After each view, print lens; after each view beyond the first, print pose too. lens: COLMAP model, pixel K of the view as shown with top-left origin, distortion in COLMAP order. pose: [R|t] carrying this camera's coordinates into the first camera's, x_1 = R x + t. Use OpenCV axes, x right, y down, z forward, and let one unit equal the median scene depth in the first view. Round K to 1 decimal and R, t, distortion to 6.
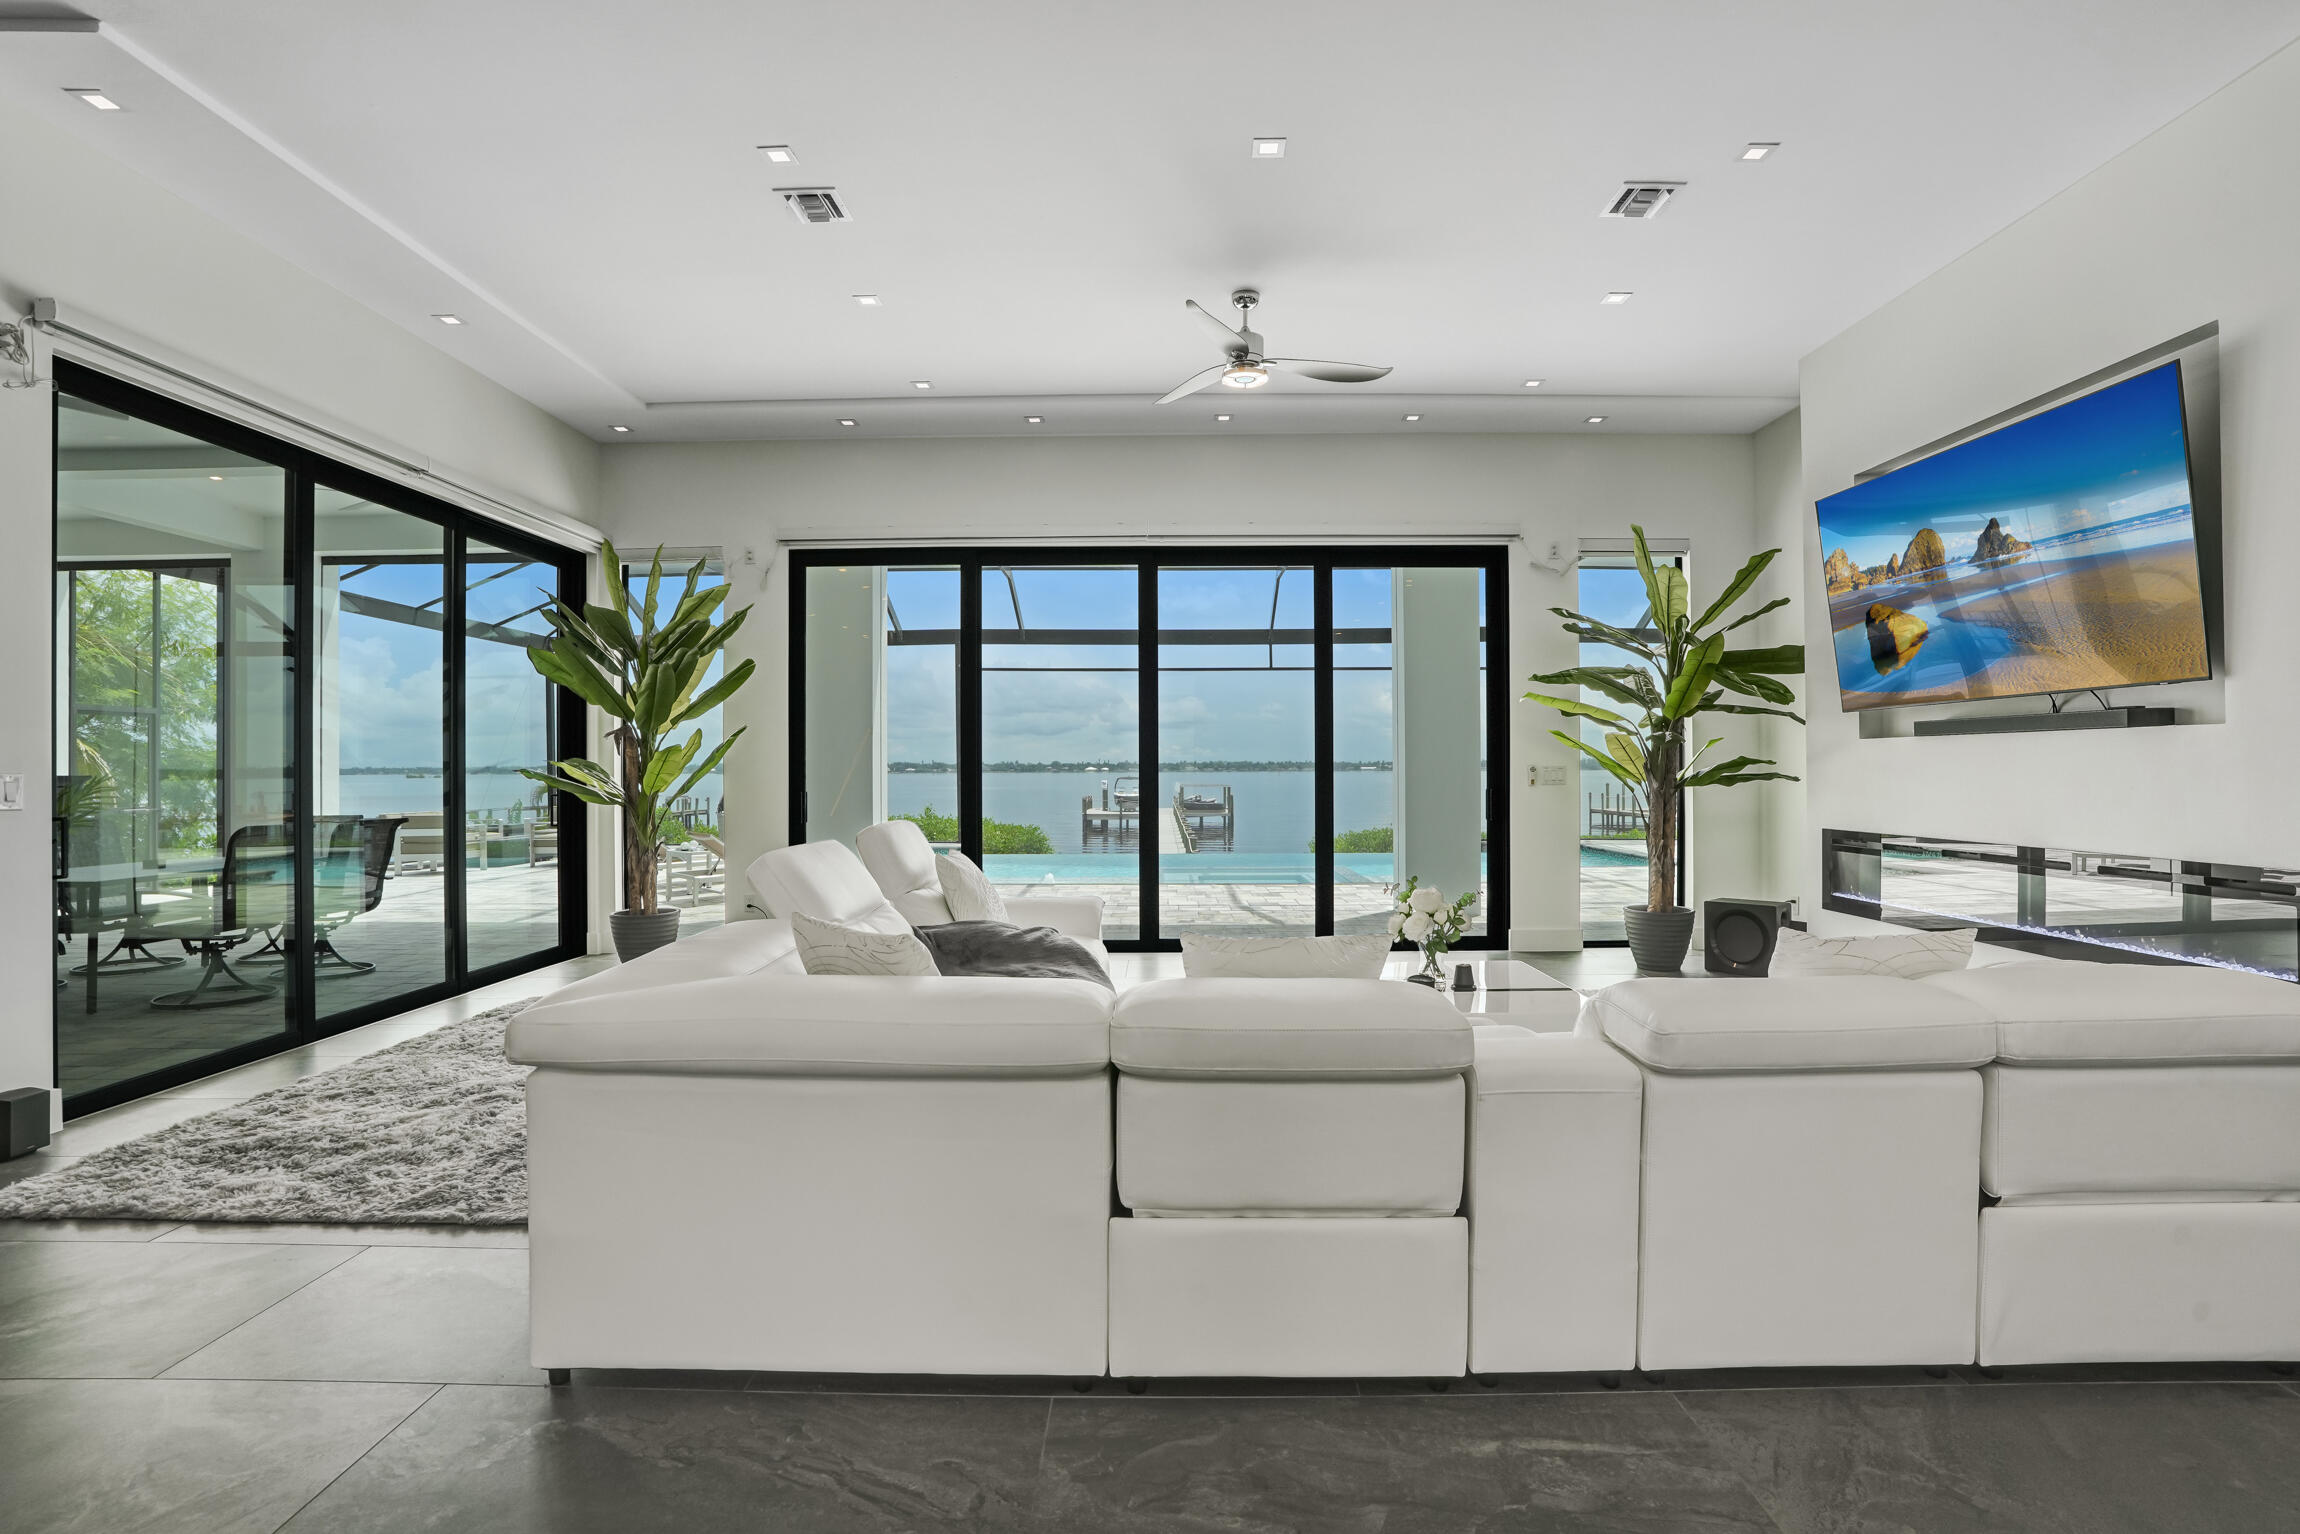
lens RADIAL K [[1085.1, 0, 1152.2], [0, 1085.1, 764.9], [0, 0, 1]] dist [-0.070310, 0.025757]
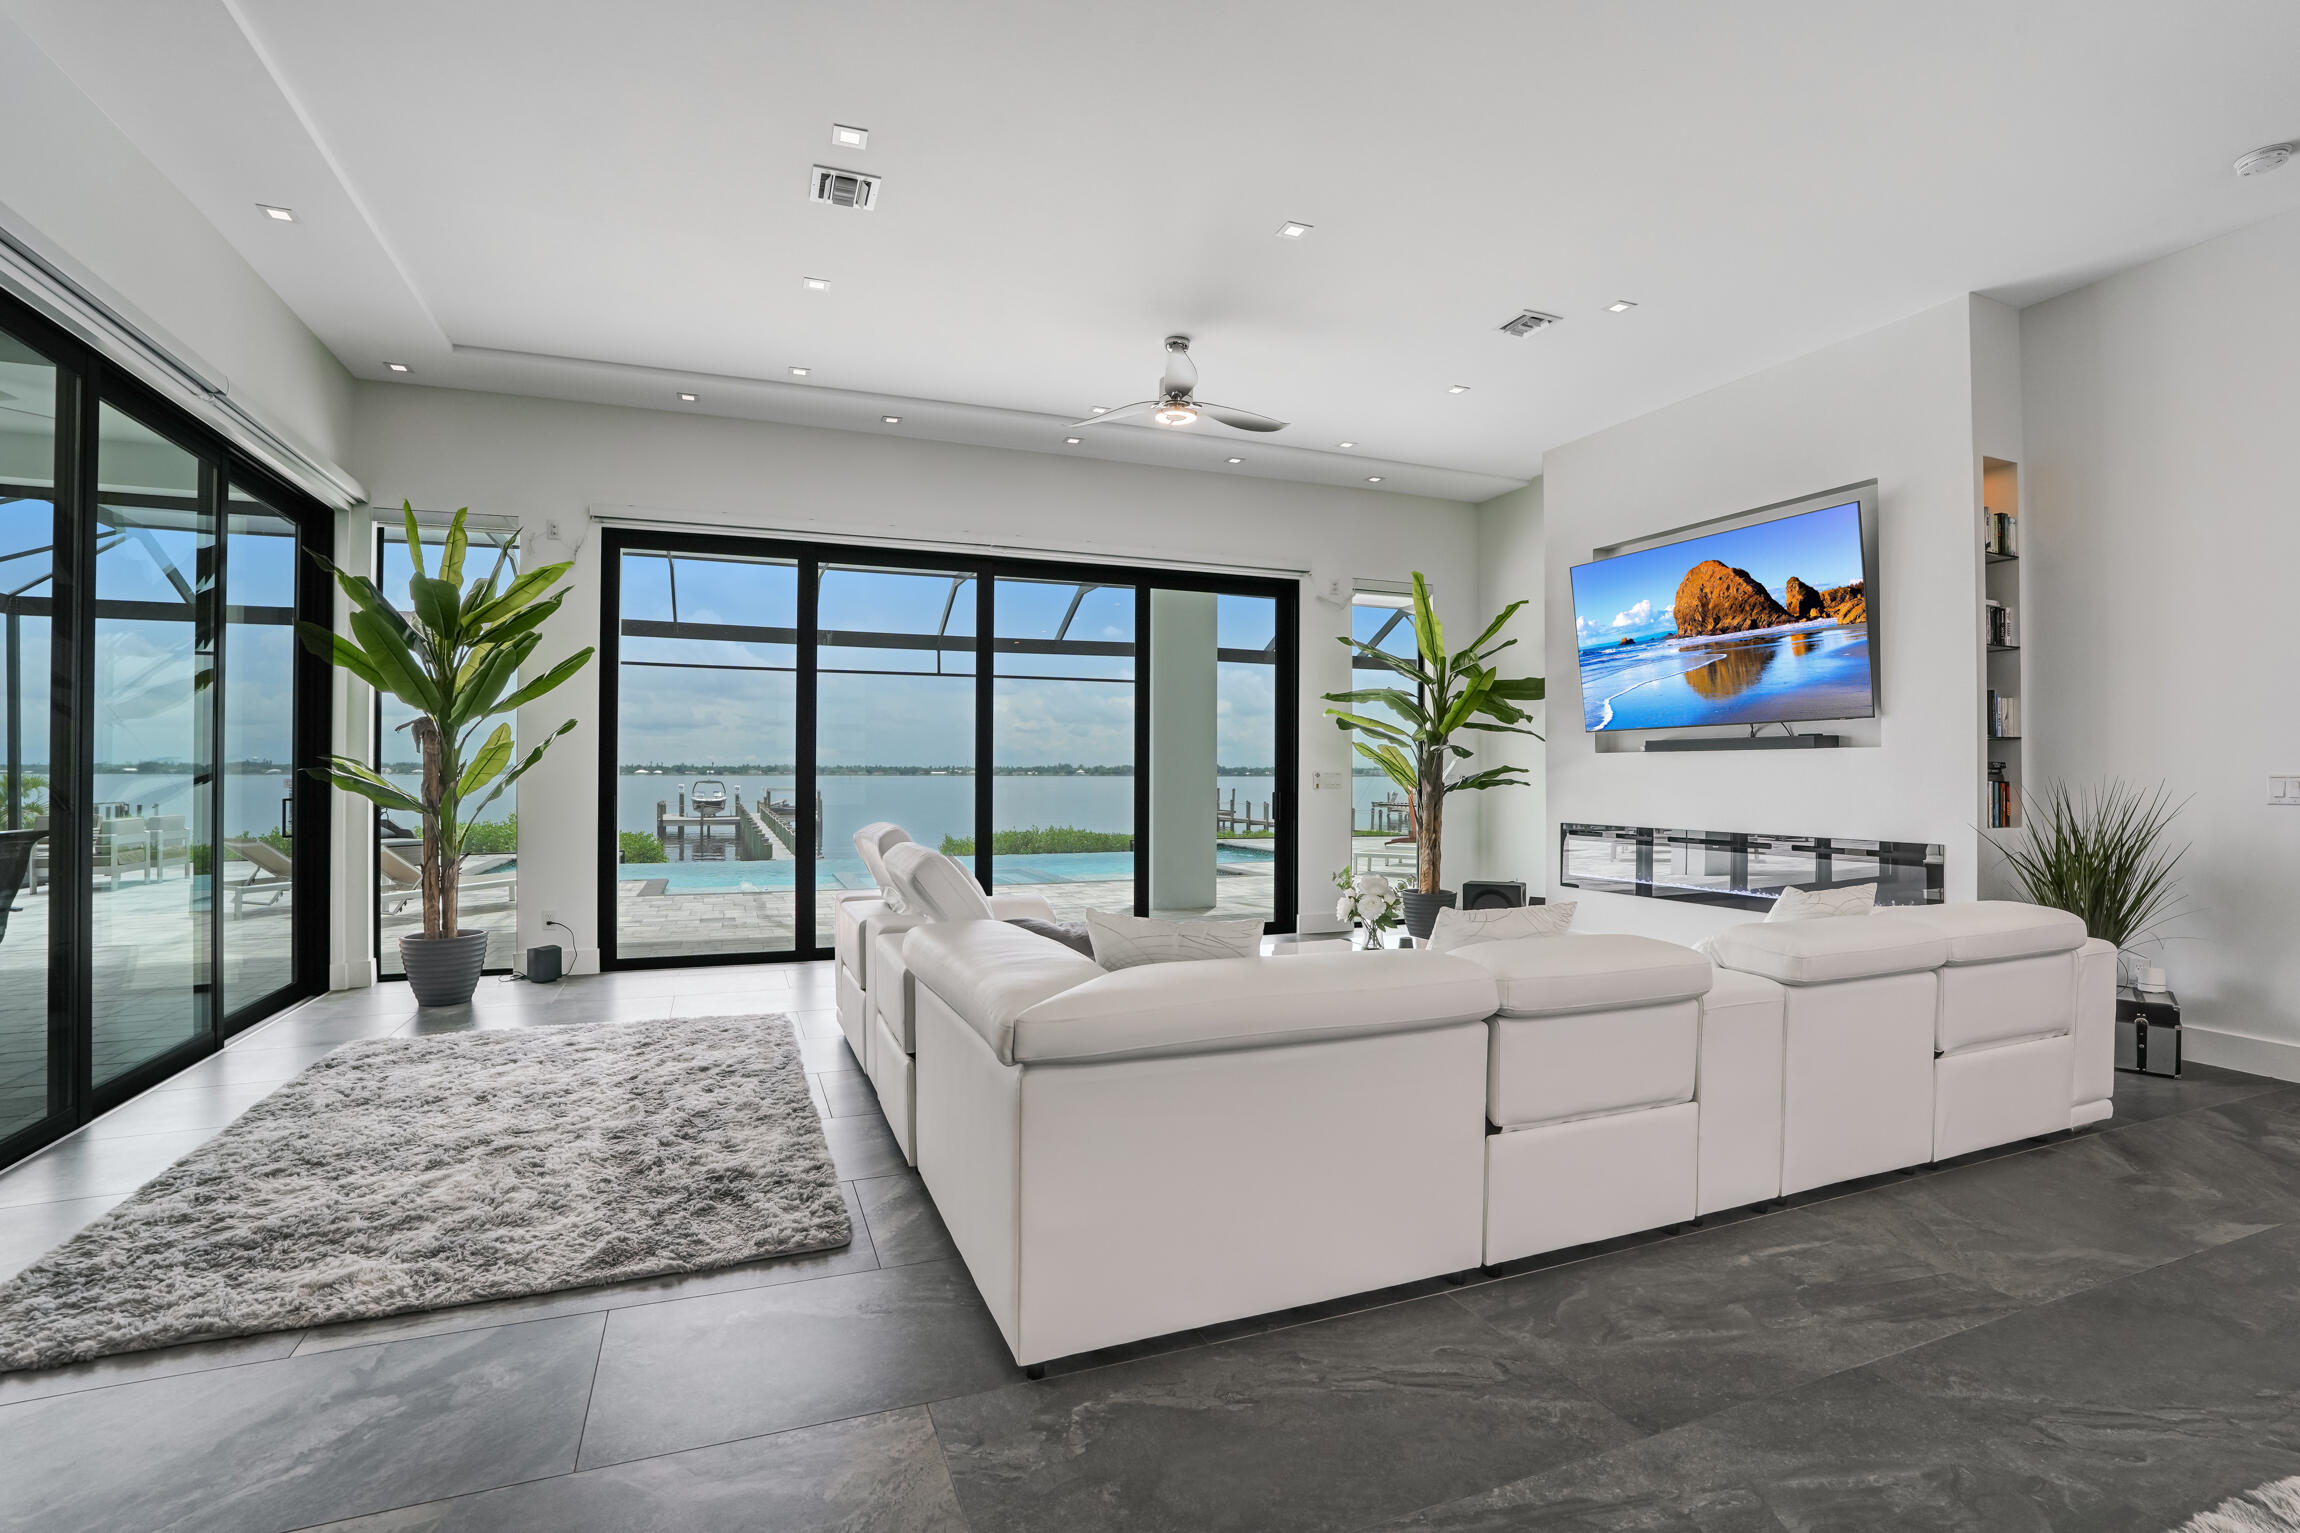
lens RADIAL K [[1070.5, 0, 1150.0], [0, 1070.5, 766.5], [0, 0, 1]] dist [-0.069332, 0.024891]
pose [[0.924432, 0.008904, 0.381244, -0.282706], [-0.007735, 0.999960, -0.004598, 0.001609], [-0.381269, 0.001301, 0.924463, 0.007495]]
